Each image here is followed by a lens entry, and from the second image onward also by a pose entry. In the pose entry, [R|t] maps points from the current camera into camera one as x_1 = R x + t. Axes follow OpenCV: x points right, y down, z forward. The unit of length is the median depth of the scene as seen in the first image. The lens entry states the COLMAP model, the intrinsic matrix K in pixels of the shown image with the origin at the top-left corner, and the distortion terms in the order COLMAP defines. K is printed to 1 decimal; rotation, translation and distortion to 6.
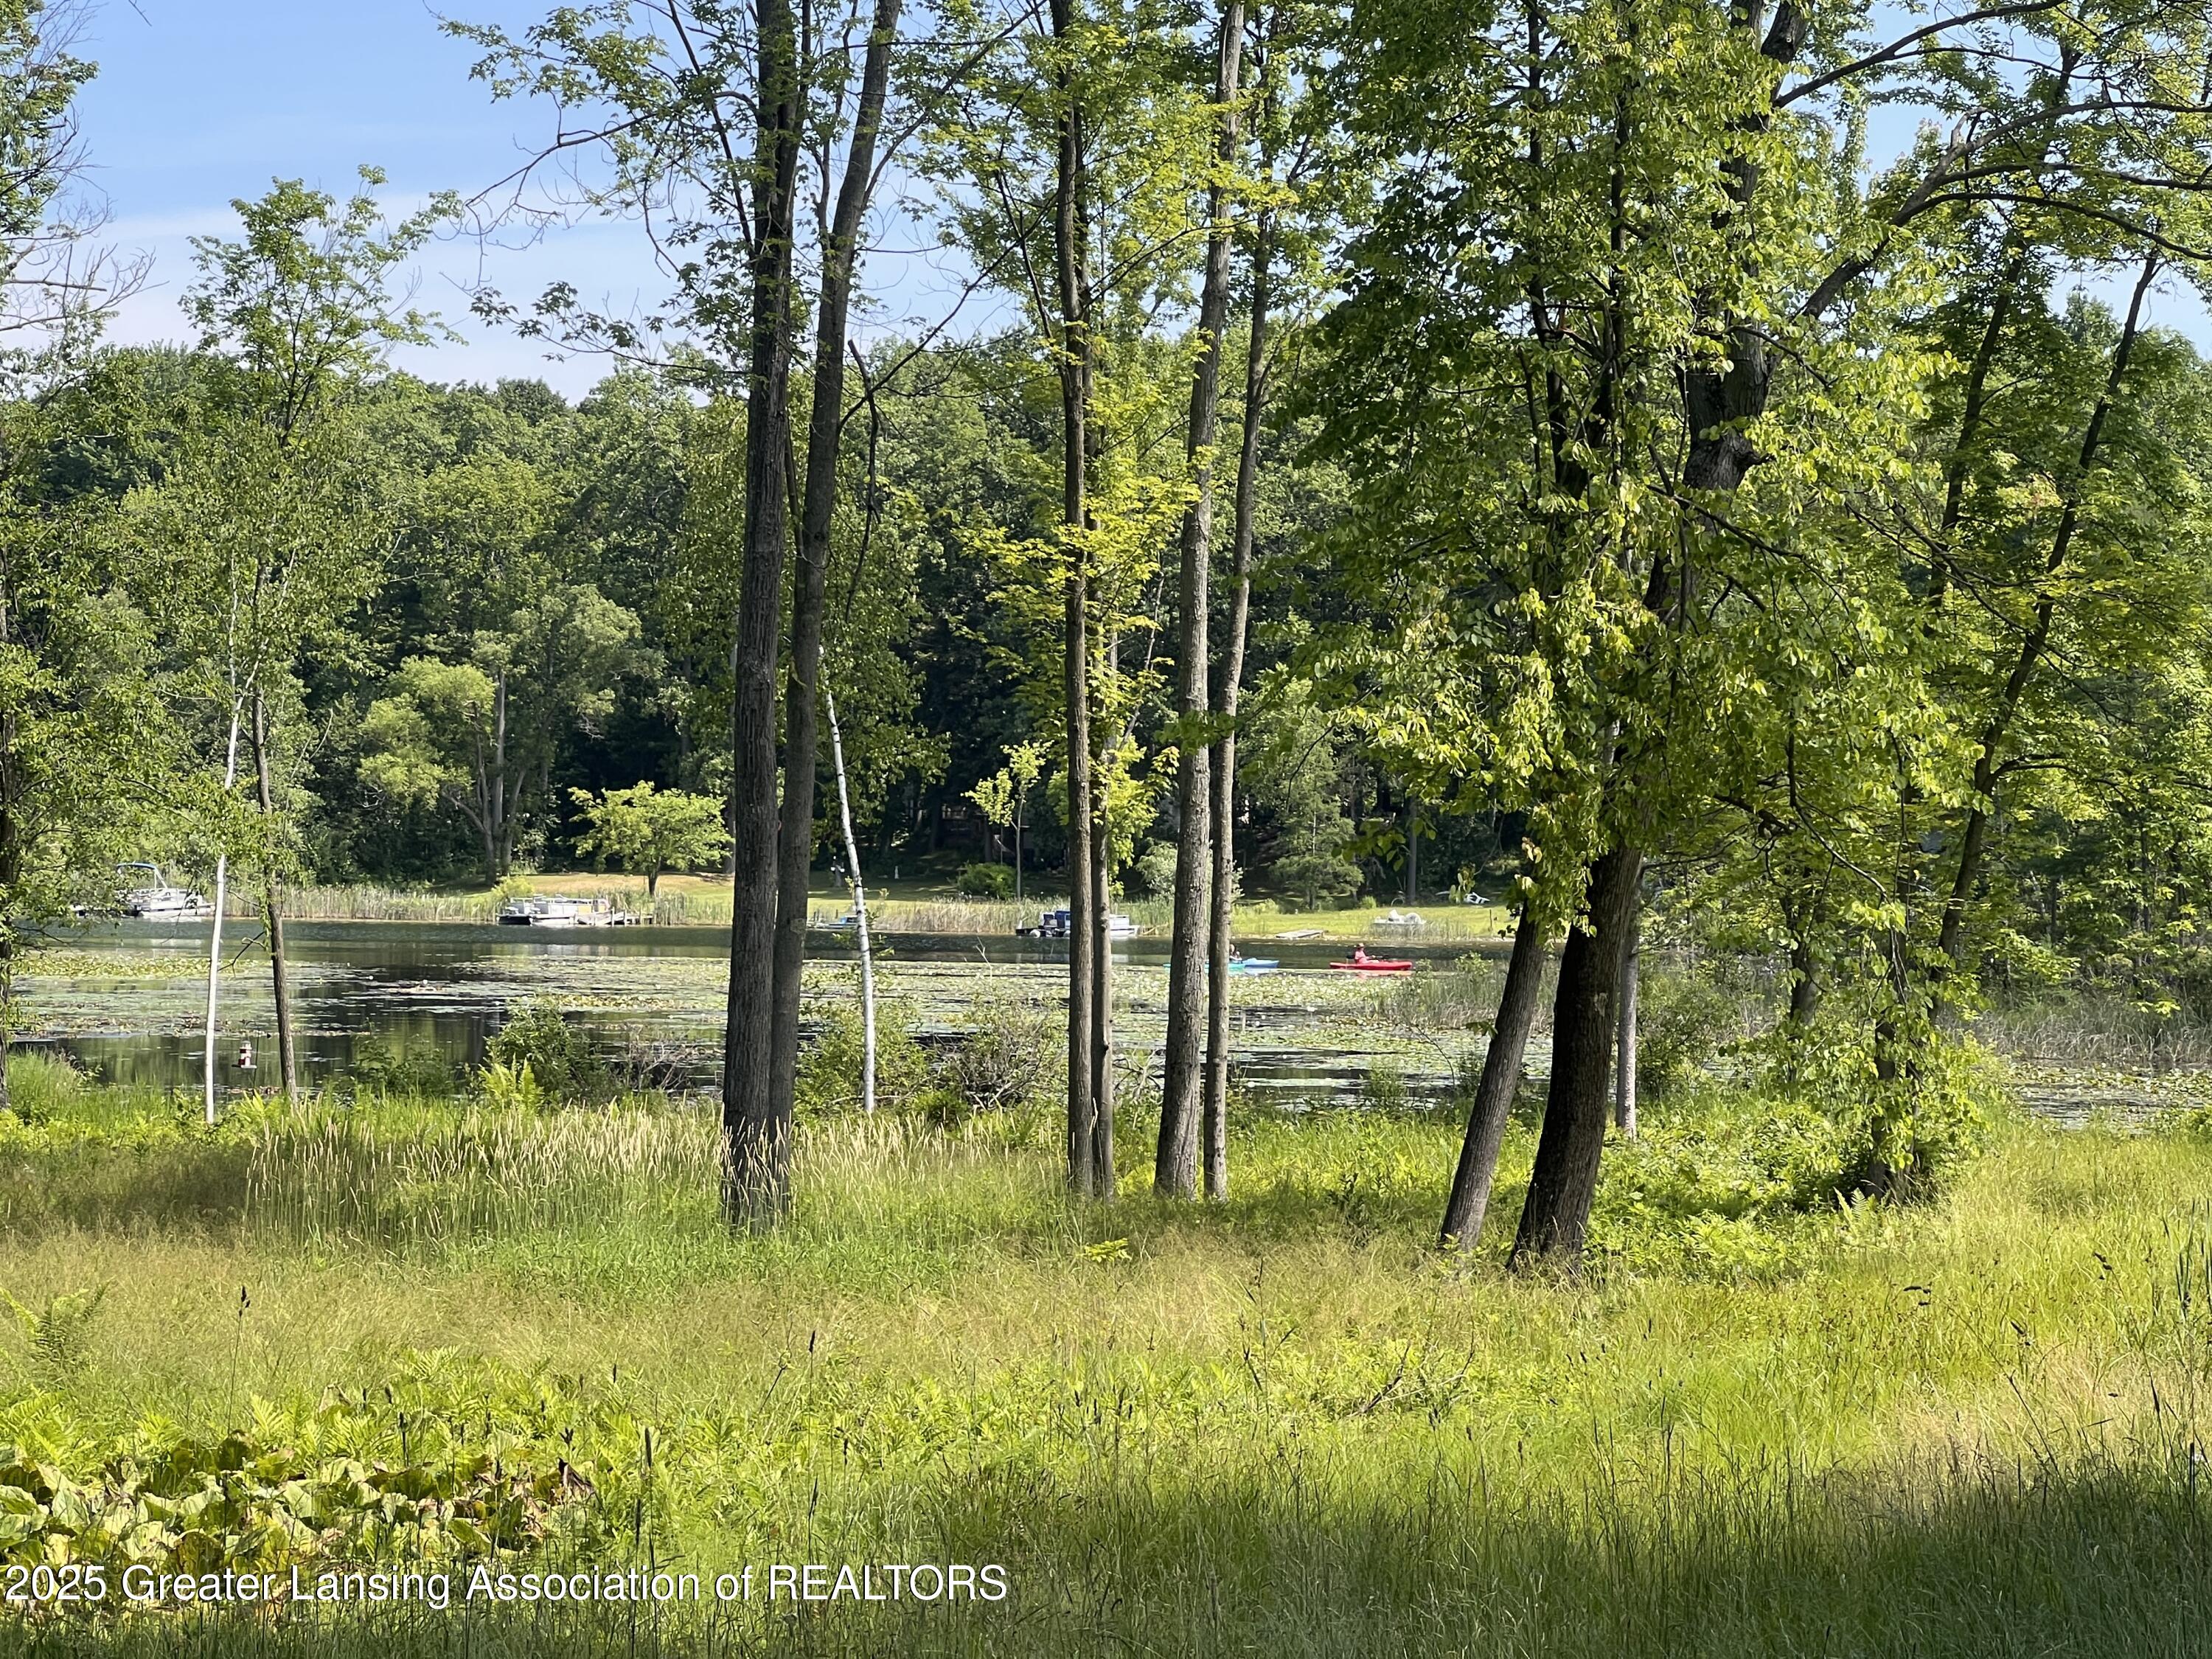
lens RADIAL K [[5573.9, 0, 1105.9], [0, 5573.9, 824.4], [0, 0, 1]] dist [0.036218, 0.000000]
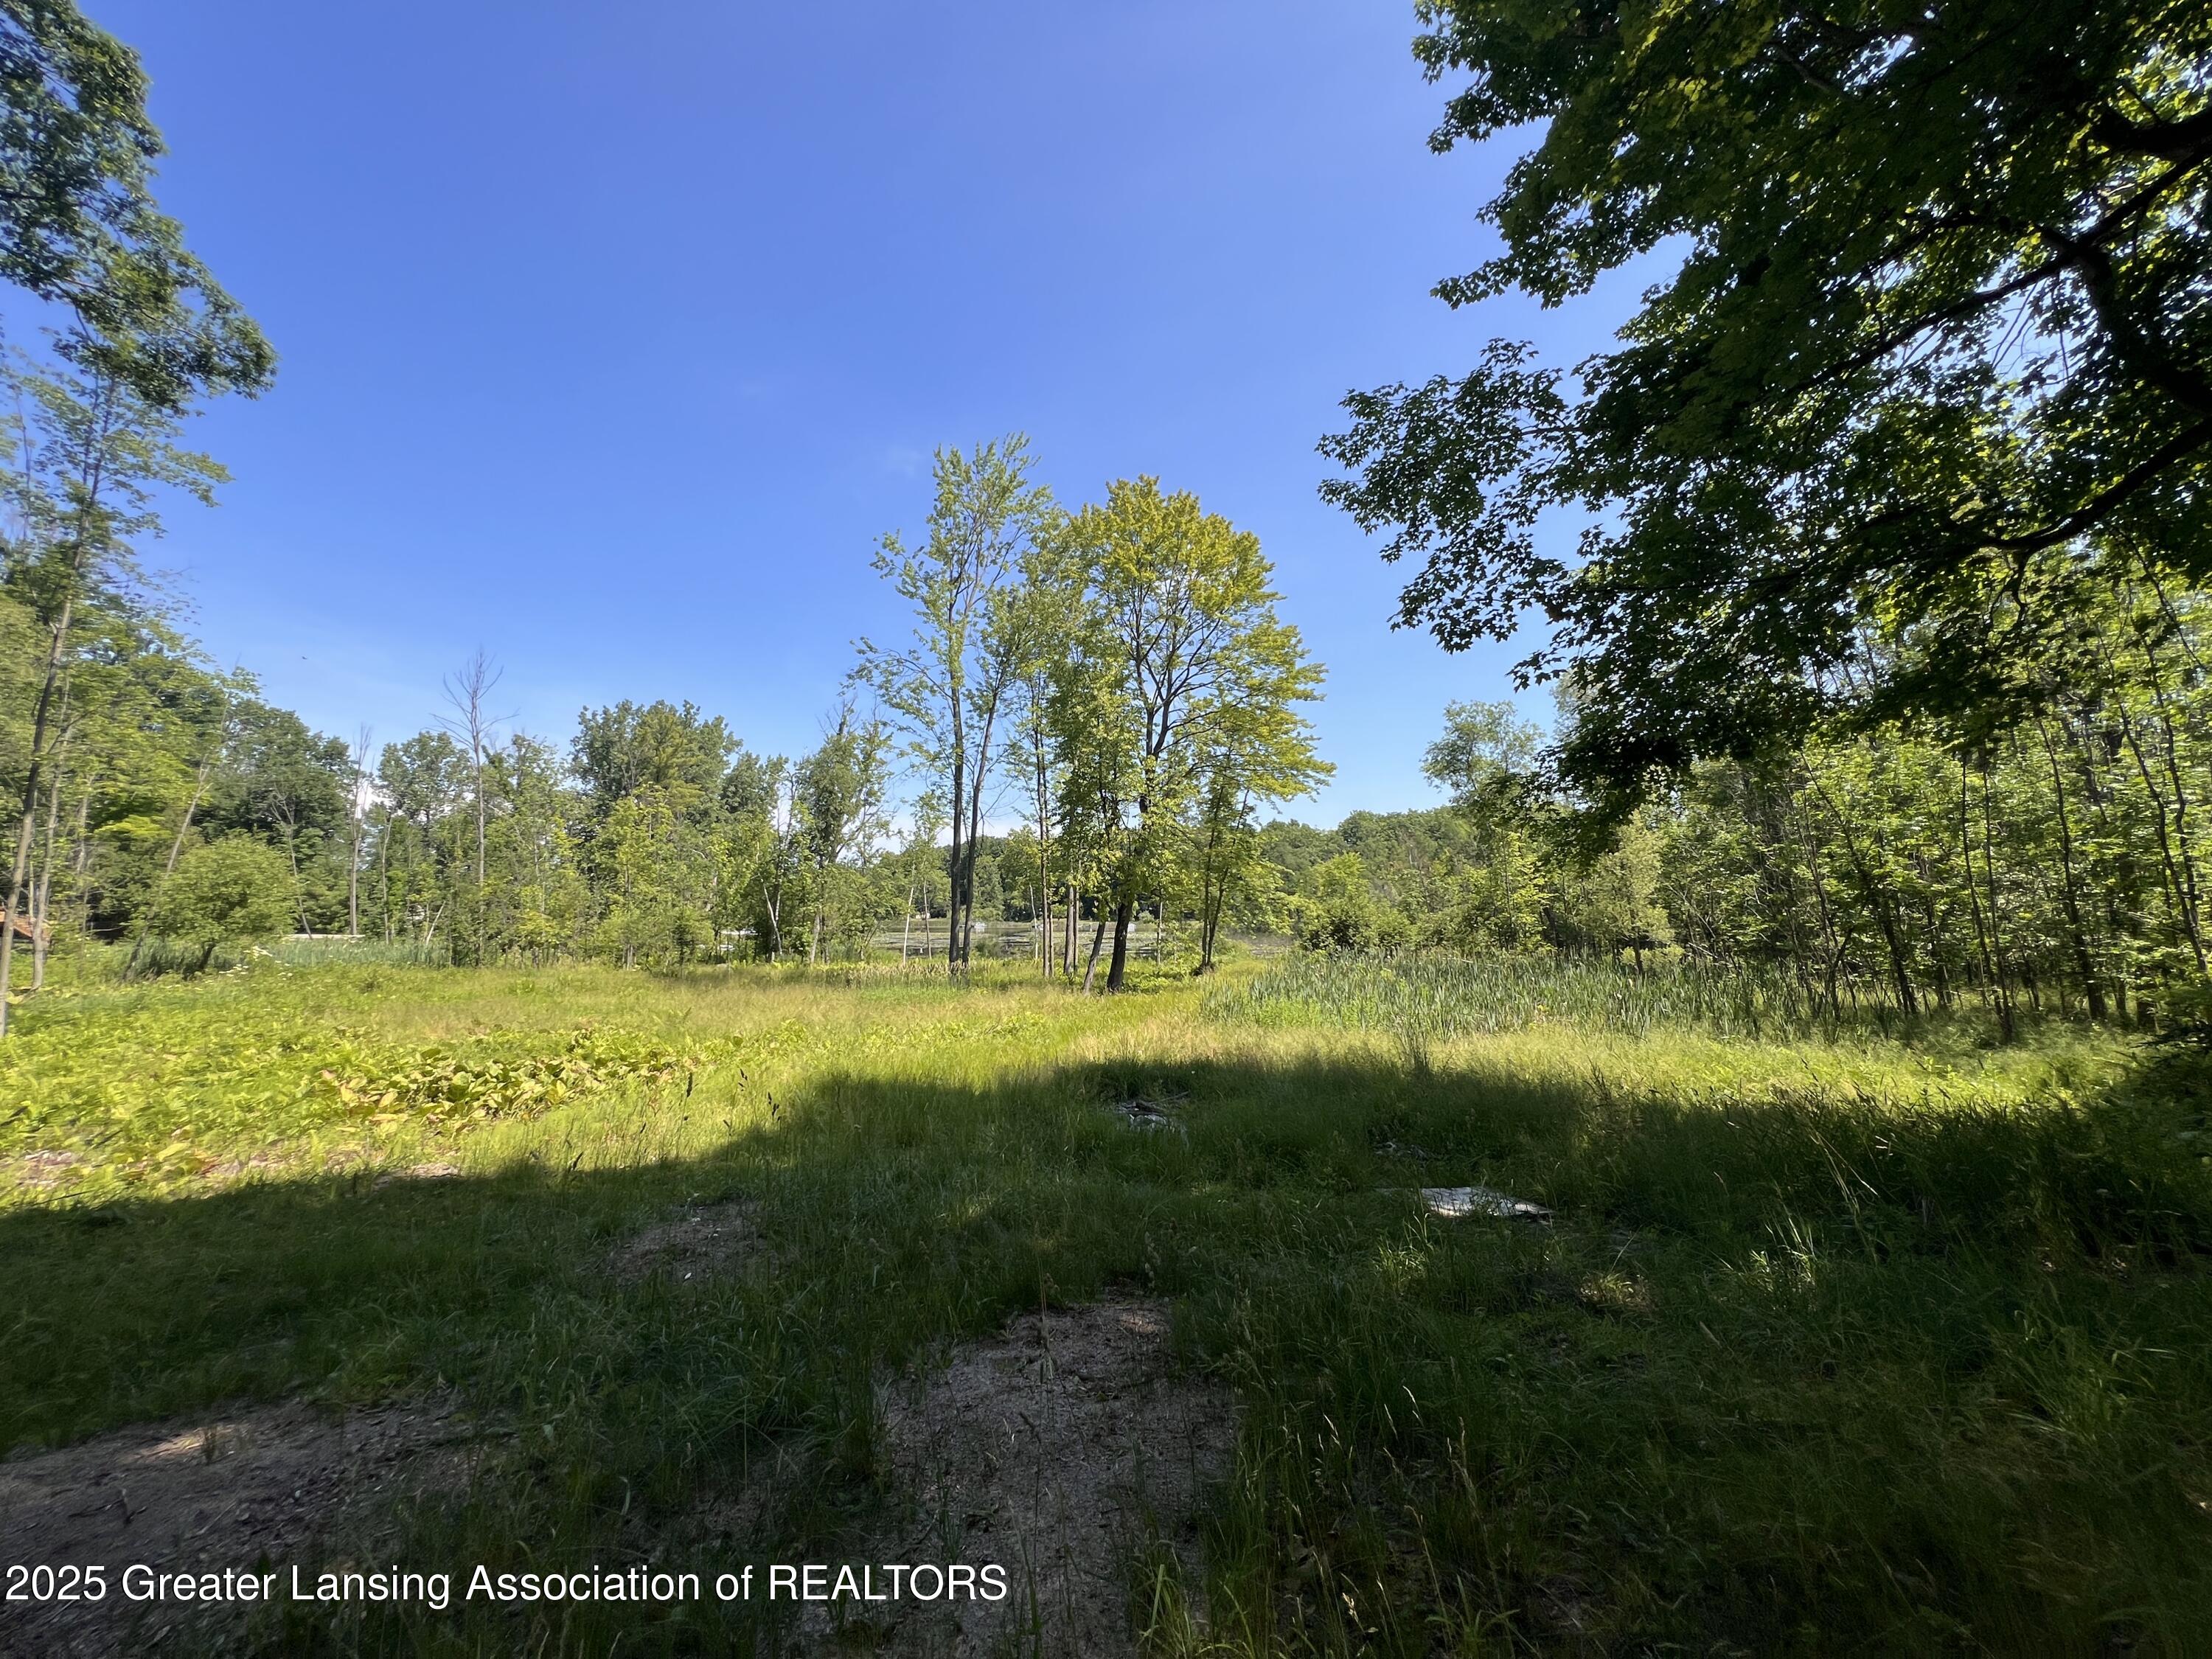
lens RADIAL K [[888.0, 0, 1102.5], [0, 888.0, 816.0], [0, 0, 1]] dist [0.004324, -0.000604]
pose [[0.998710, -0.024440, -0.044501, 0.087401], [0.019603, 0.994167, -0.106051, 0.008238], [0.046833, 0.105041, 0.993364, 0.170362]]
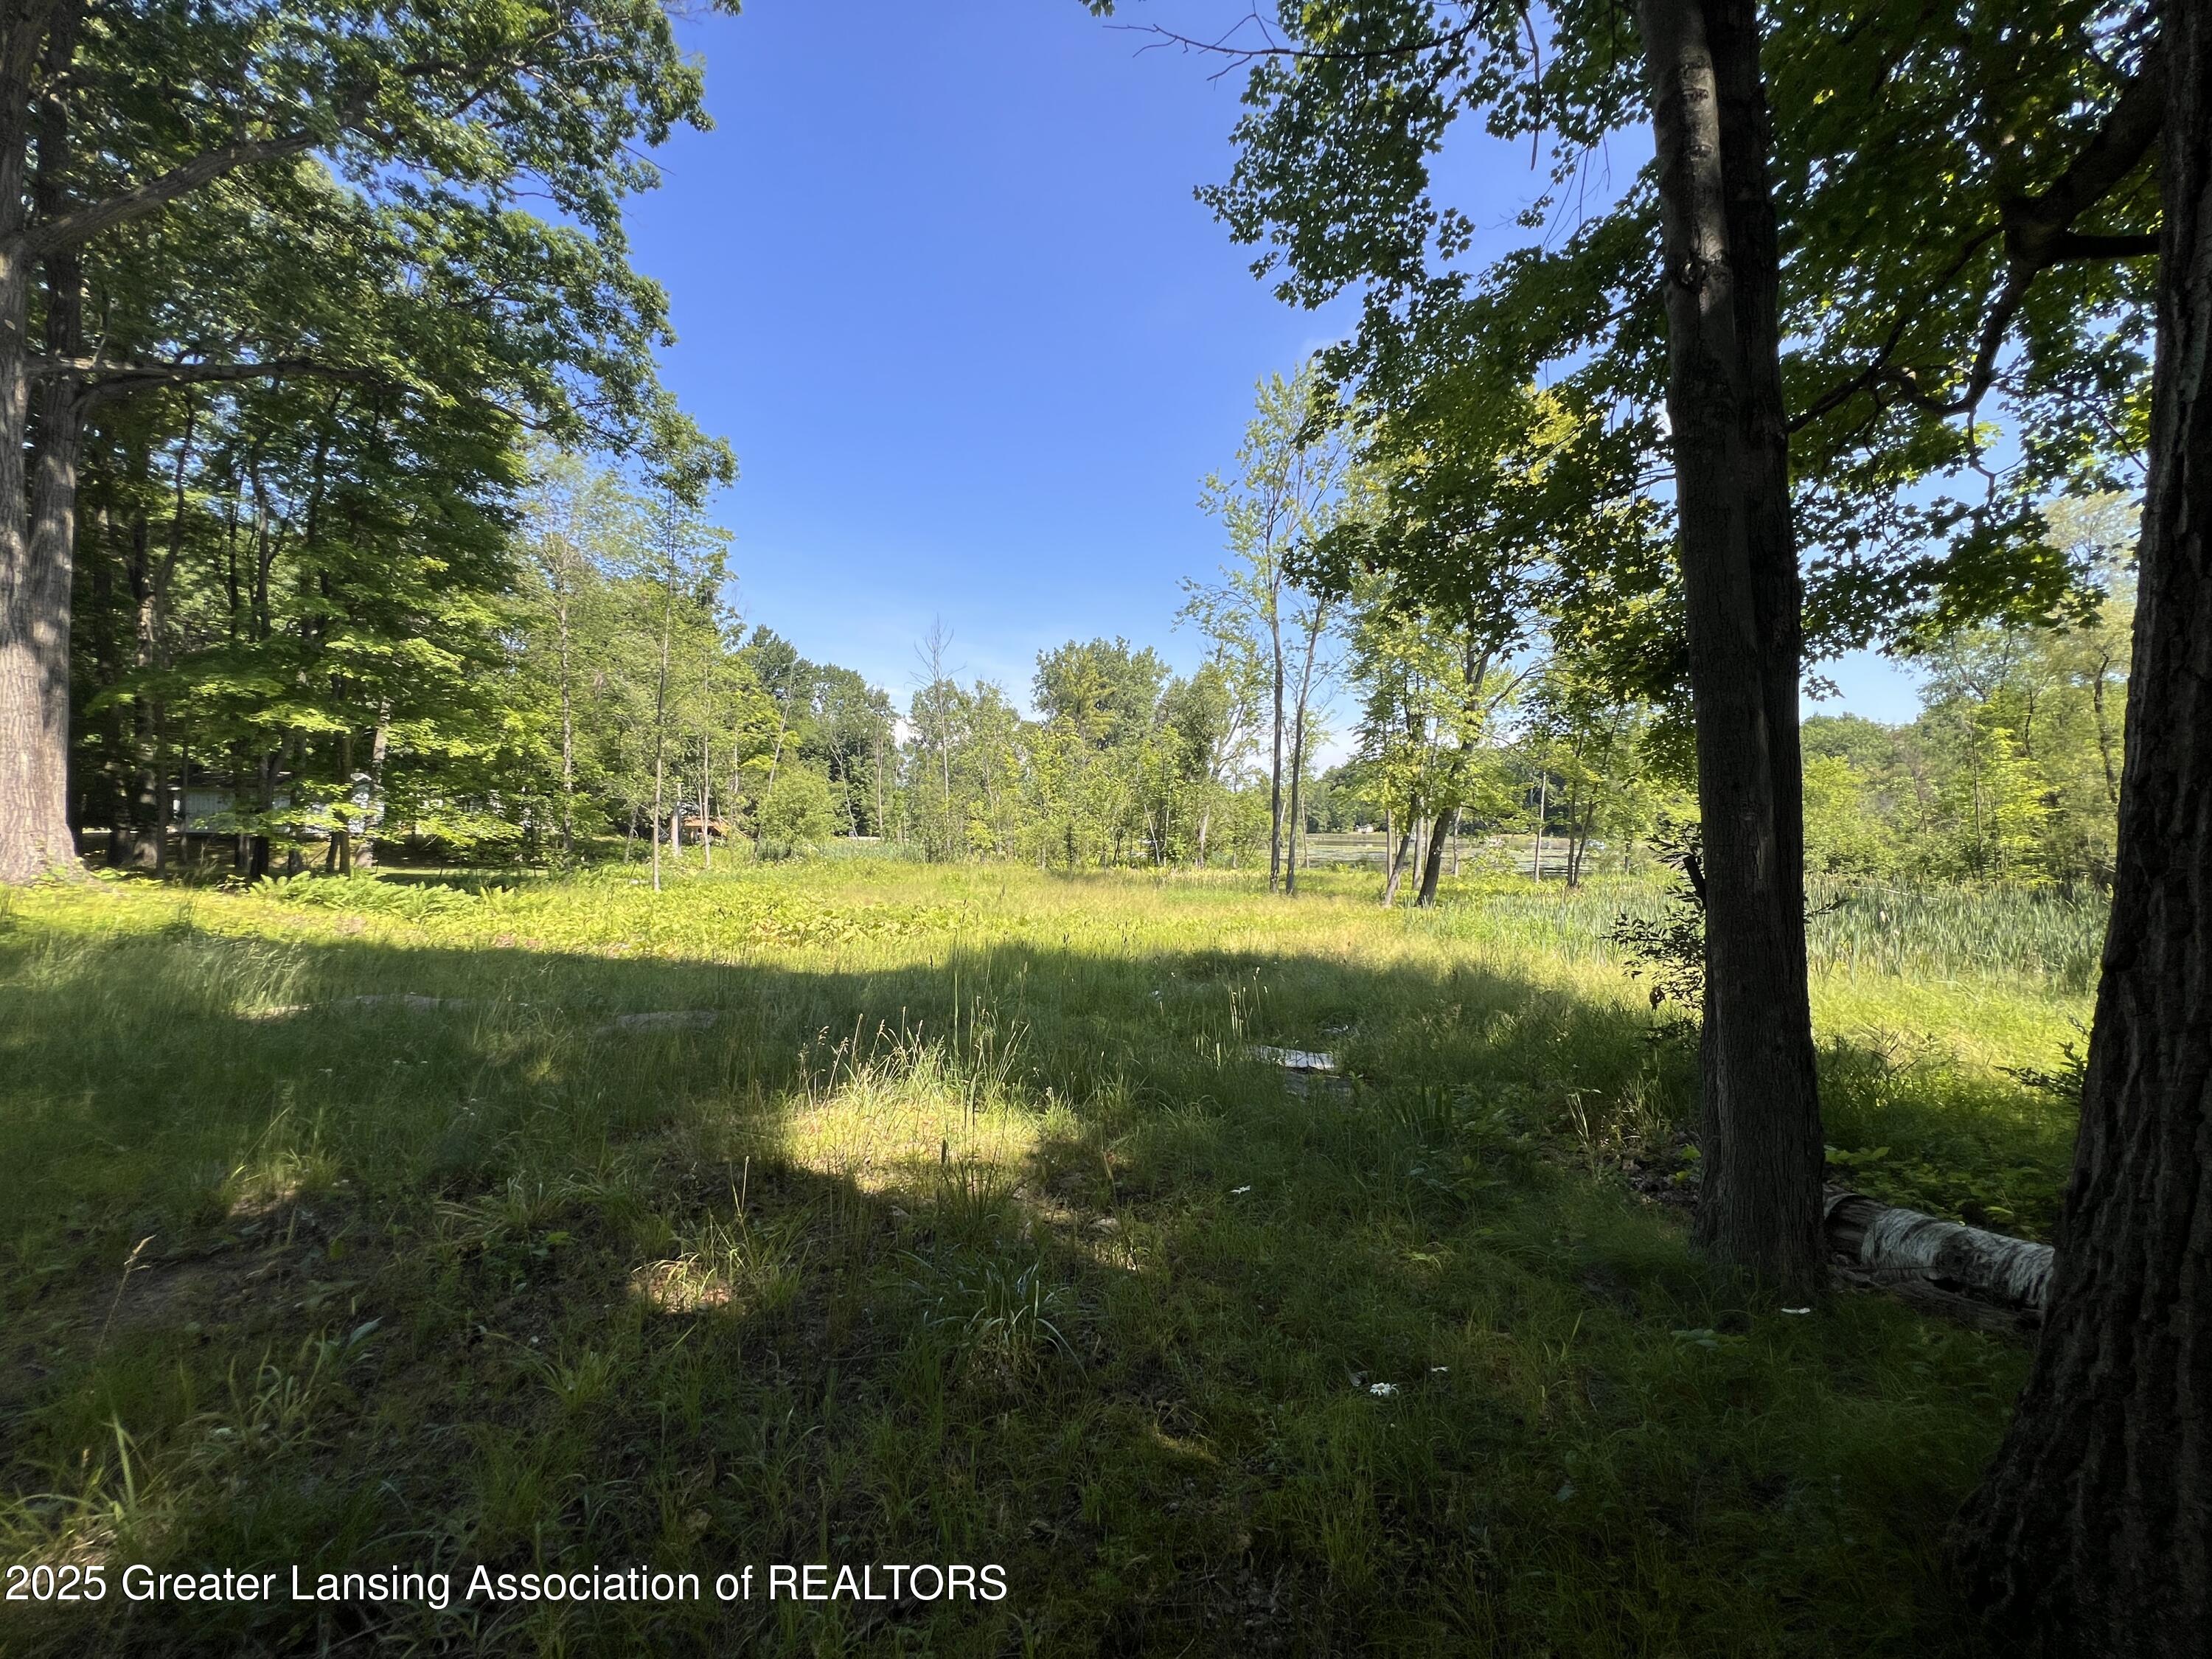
lens RADIAL K [[888.0, 0, 1101.4], [0, 888.0, 822.2], [0, 0, 1]] dist [0.004324, -0.000604]
pose [[0.855780, -0.011765, -0.517207, 0.194044], [0.008346, 0.999925, -0.008936, 0.009480], [0.517273, 0.003331, 0.855814, 0.146507]]
